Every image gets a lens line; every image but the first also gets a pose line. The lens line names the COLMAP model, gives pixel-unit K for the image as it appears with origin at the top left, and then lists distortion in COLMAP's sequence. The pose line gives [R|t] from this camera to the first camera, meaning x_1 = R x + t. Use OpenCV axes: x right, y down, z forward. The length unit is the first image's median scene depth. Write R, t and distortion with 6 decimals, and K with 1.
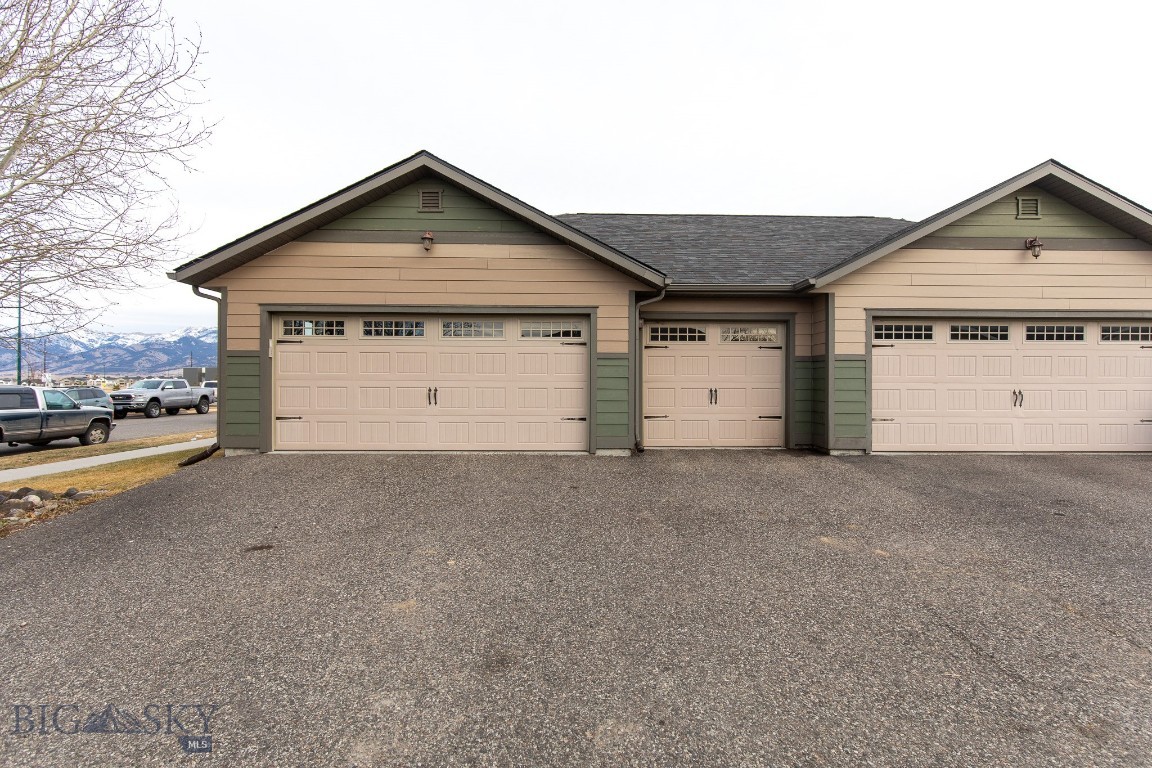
lens RADIAL K [[534.7, 0, 576.0], [0, 534.7, 384.0], [0, 0, 1]] dist [0.002018, 0.000212]
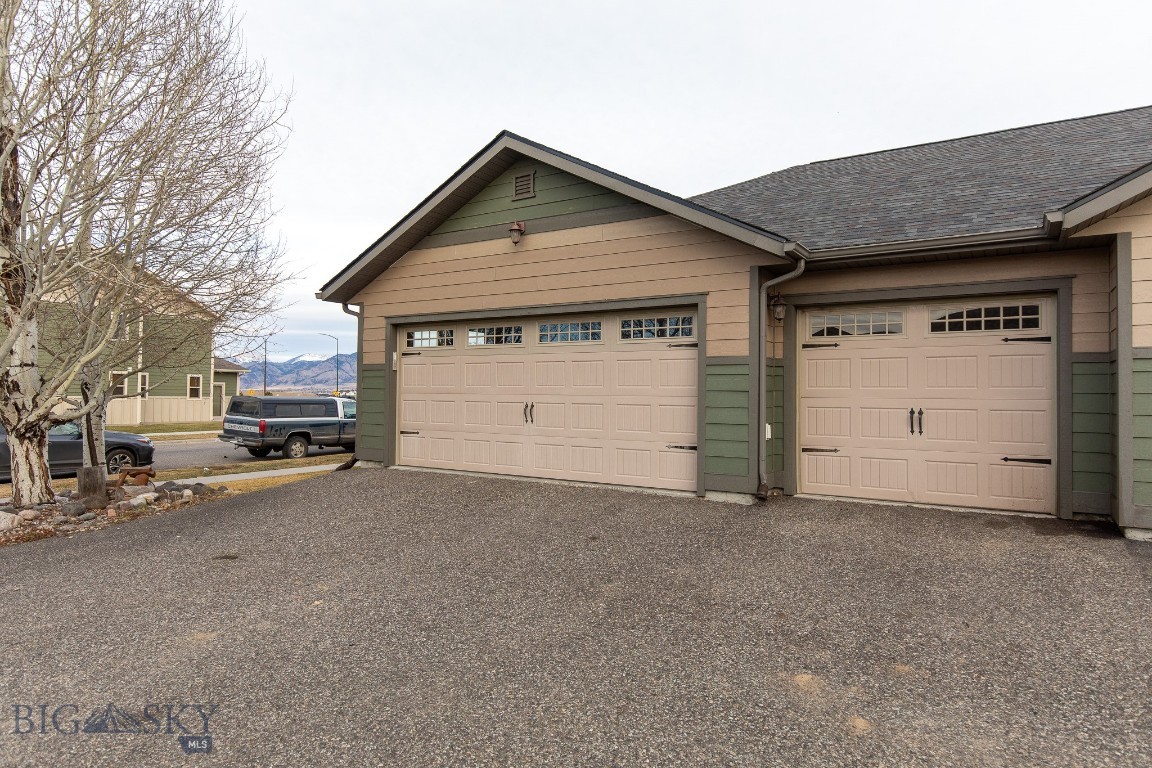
lens RADIAL K [[711.6, 0, 575.9], [0, 711.6, 386.9], [0, 0, 1]] dist [-0.000659, -0.000452]
pose [[0.819621, -0.002017, -0.572902, 0.442011], [-0.004927, 0.999932, -0.010568, -0.006956], [0.572885, 0.011484, 0.819556, 0.111896]]
